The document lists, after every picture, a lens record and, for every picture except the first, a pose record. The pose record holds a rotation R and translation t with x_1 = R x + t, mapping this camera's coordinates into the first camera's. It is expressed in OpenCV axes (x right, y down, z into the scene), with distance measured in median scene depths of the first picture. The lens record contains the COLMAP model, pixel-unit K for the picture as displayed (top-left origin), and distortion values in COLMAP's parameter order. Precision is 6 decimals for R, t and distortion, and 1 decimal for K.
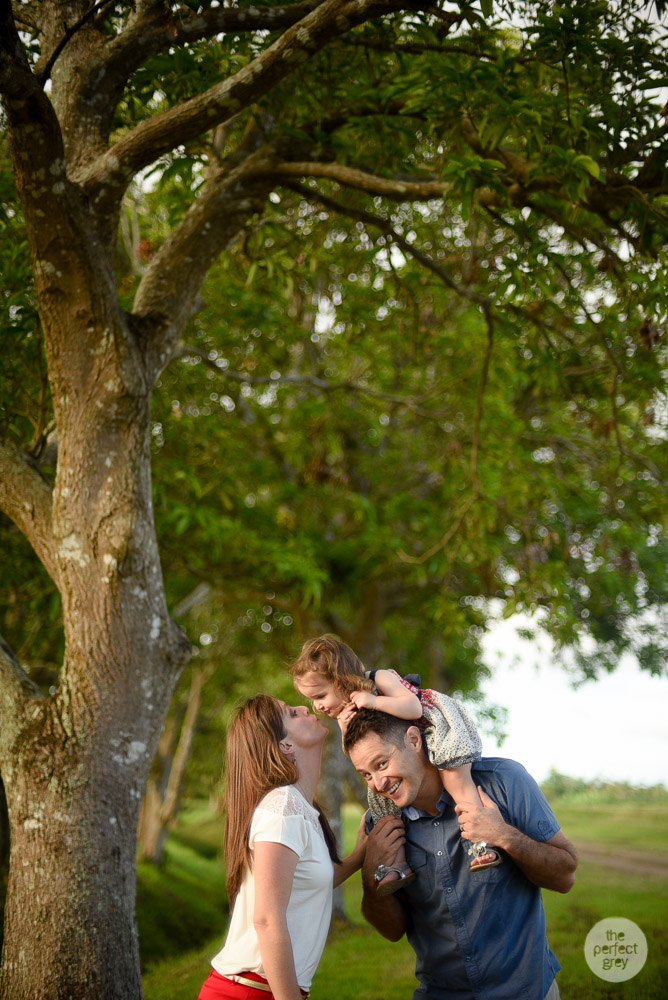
lens RADIAL K [[1461.9, 0, 333.1], [0, 1461.9, 508.4], [0, 0, 1]] dist [-0.095969, 0.000000]
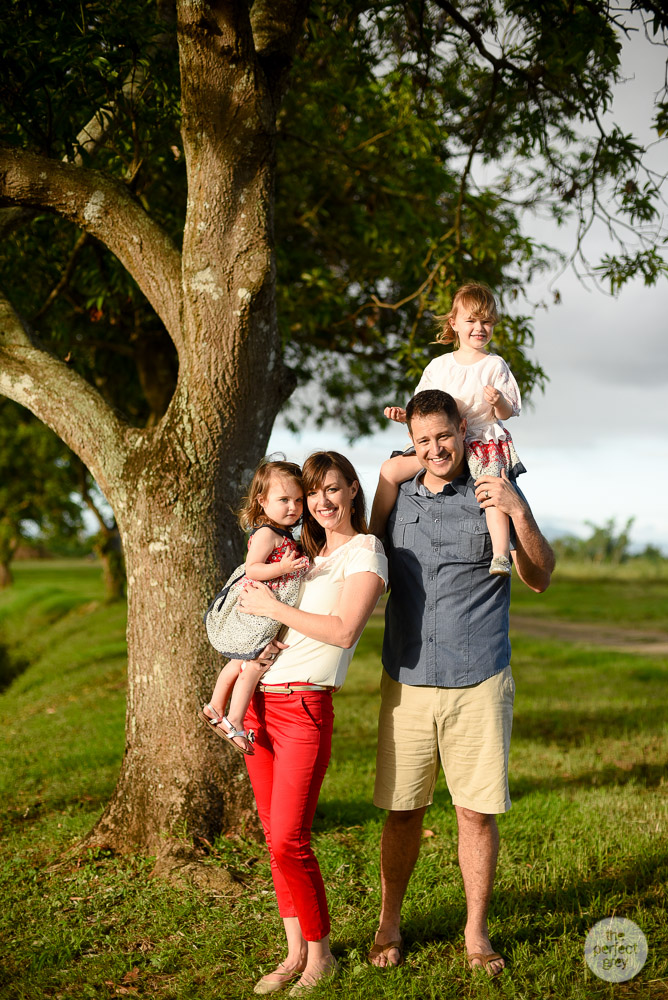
lens RADIAL K [[1461.9, 0, 342.0], [0, 1461.9, 500.8], [0, 0, 1]] dist [-0.095969, 0.000000]
pose [[0.974574, 0.003359, 0.224039, -0.313923], [-0.038926, 0.987221, 0.154528, 0.017417], [-0.220657, -0.159320, 0.962251, -0.037160]]
